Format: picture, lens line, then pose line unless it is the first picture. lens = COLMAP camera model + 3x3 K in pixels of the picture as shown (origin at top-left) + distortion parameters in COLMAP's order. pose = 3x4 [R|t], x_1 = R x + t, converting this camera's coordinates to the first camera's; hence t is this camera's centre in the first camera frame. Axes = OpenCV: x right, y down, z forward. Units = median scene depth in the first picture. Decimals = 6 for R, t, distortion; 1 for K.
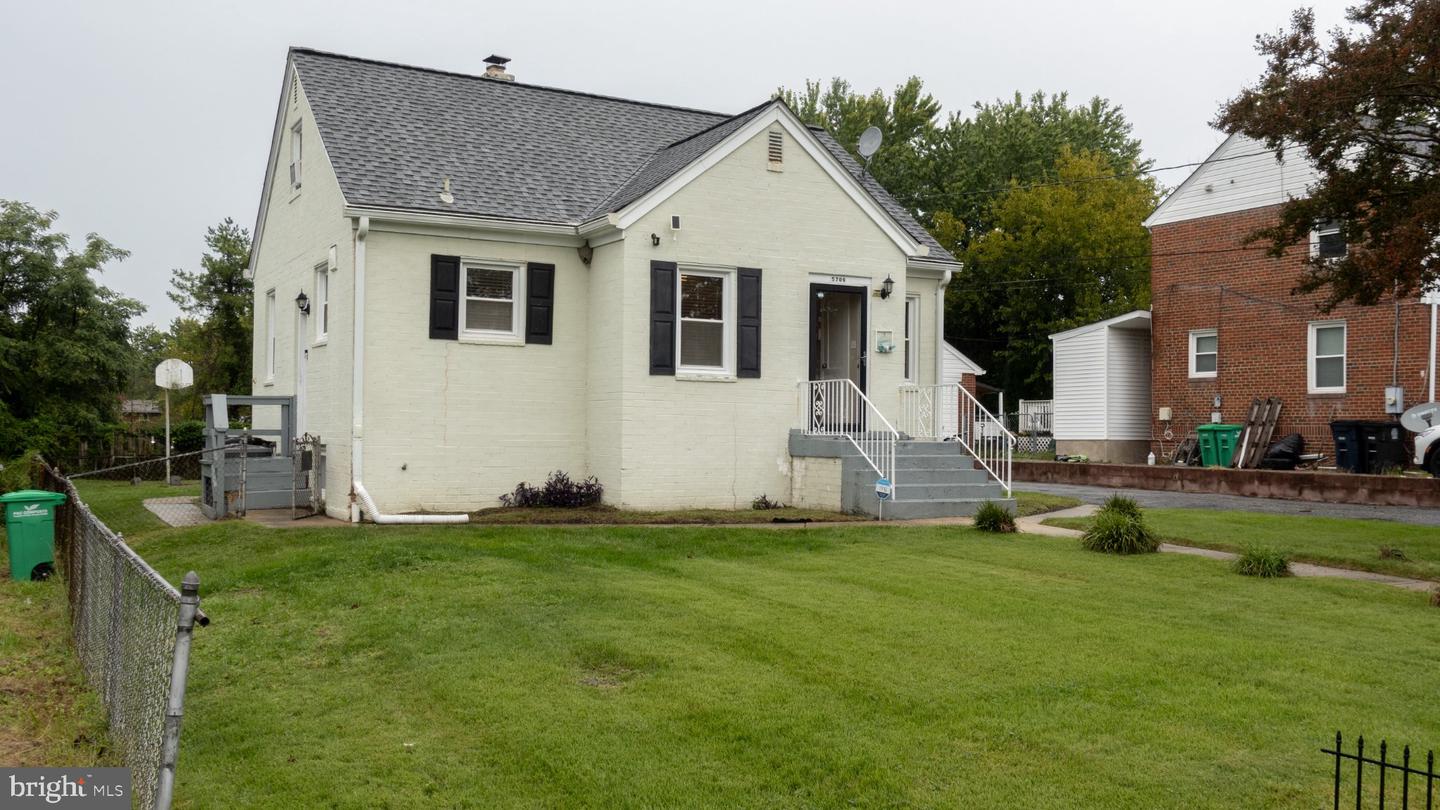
lens RADIAL K [[1257.9, 0, 720.0], [0, 1257.9, 405.0], [0, 0, 1]] dist [-0.011513, 0.004434]
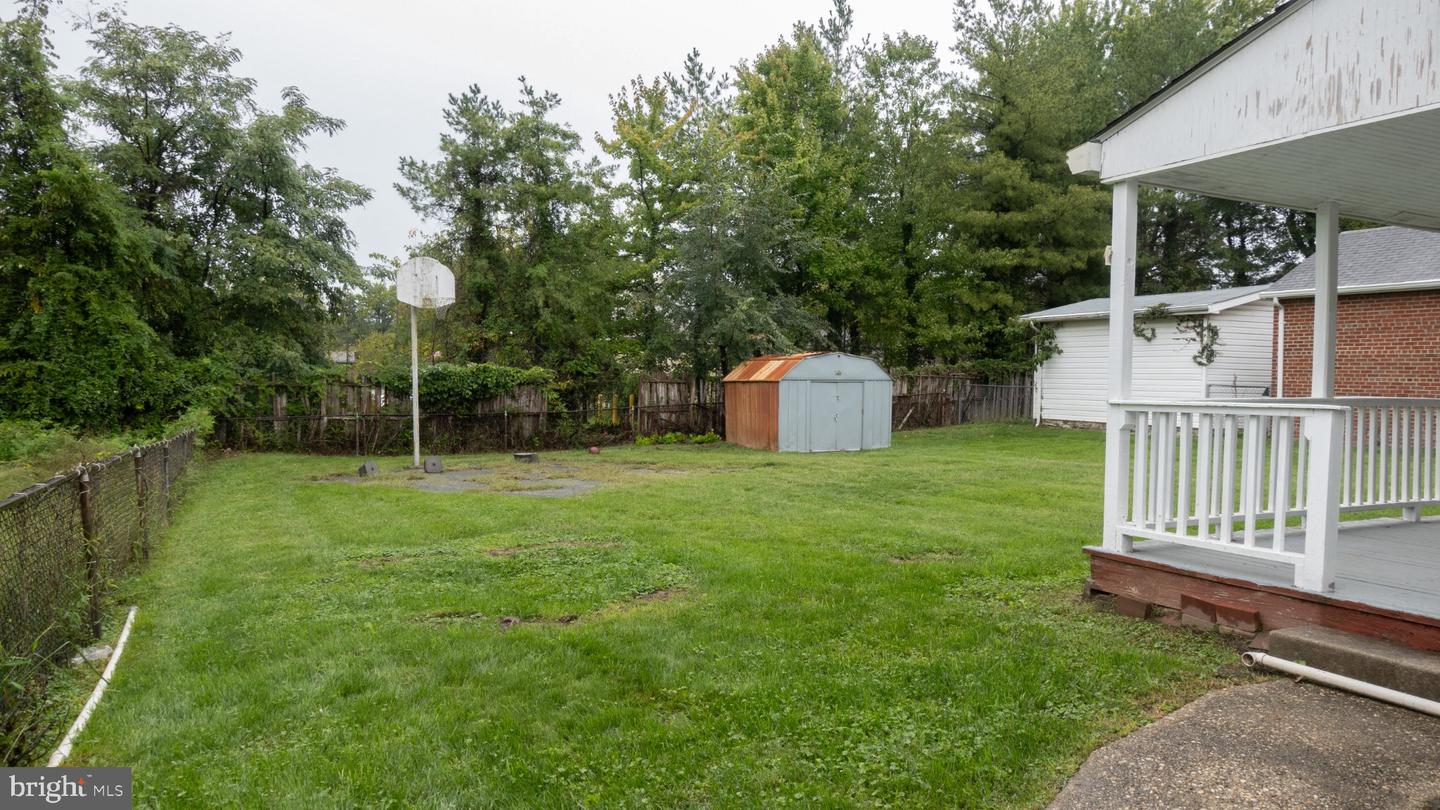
lens RADIAL K [[994.7, 0, 720.0], [0, 994.7, 405.0], [0, 0, 1]] dist [-0.006016, -0.003897]
pose [[0.998077, 0.011647, -0.060890, -0.192643], [-0.008948, 0.998973, 0.044417, 0.007661], [0.061345, -0.043787, 0.997156, 0.387876]]
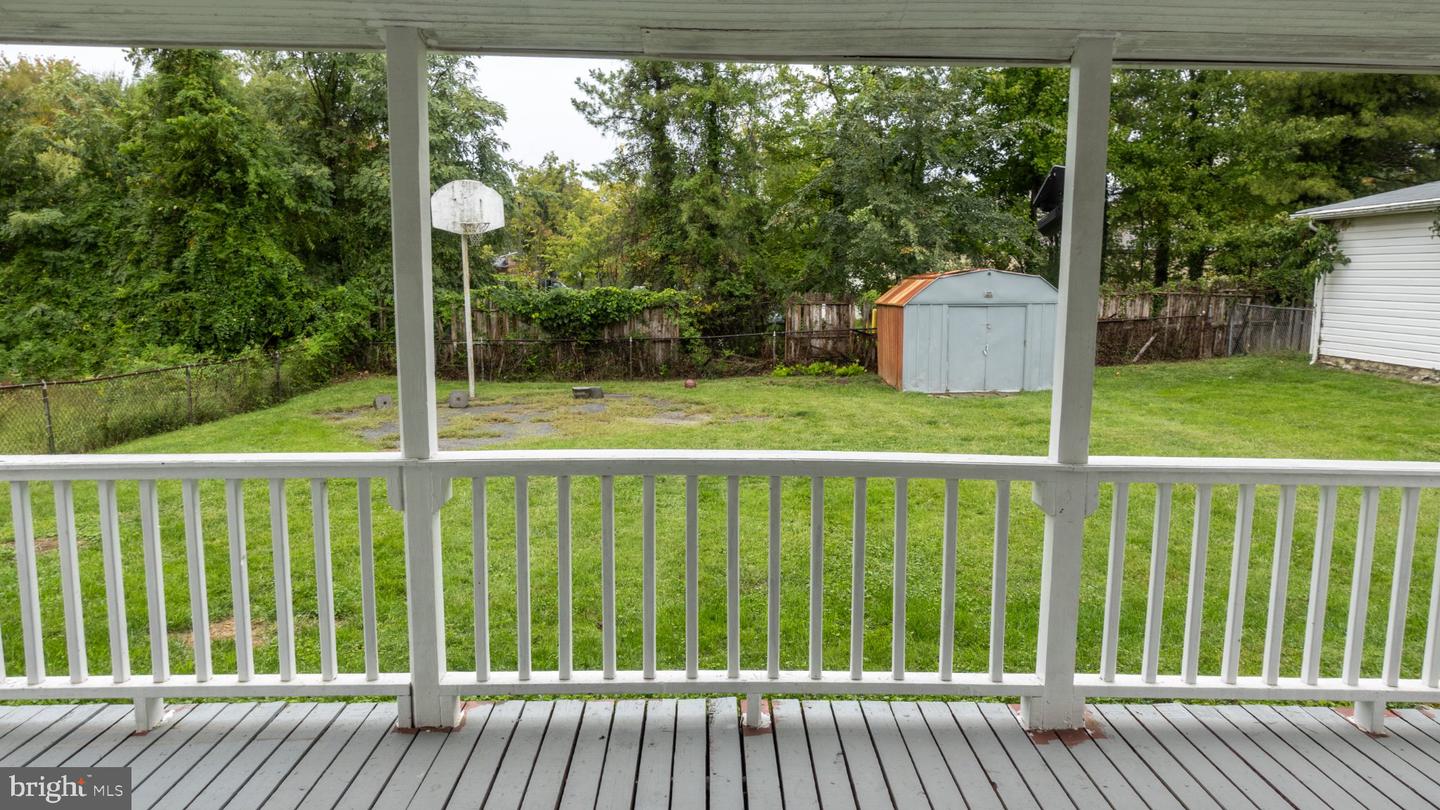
lens RADIAL K [[994.7, 0, 720.0], [0, 994.7, 405.0], [0, 0, 1]] dist [-0.006016, -0.003897]
pose [[0.878097, 0.059350, -0.474788, -0.084221], [0.009098, 0.990027, 0.140583, 0.000956], [0.478397, -0.127765, 0.868799, 0.472230]]
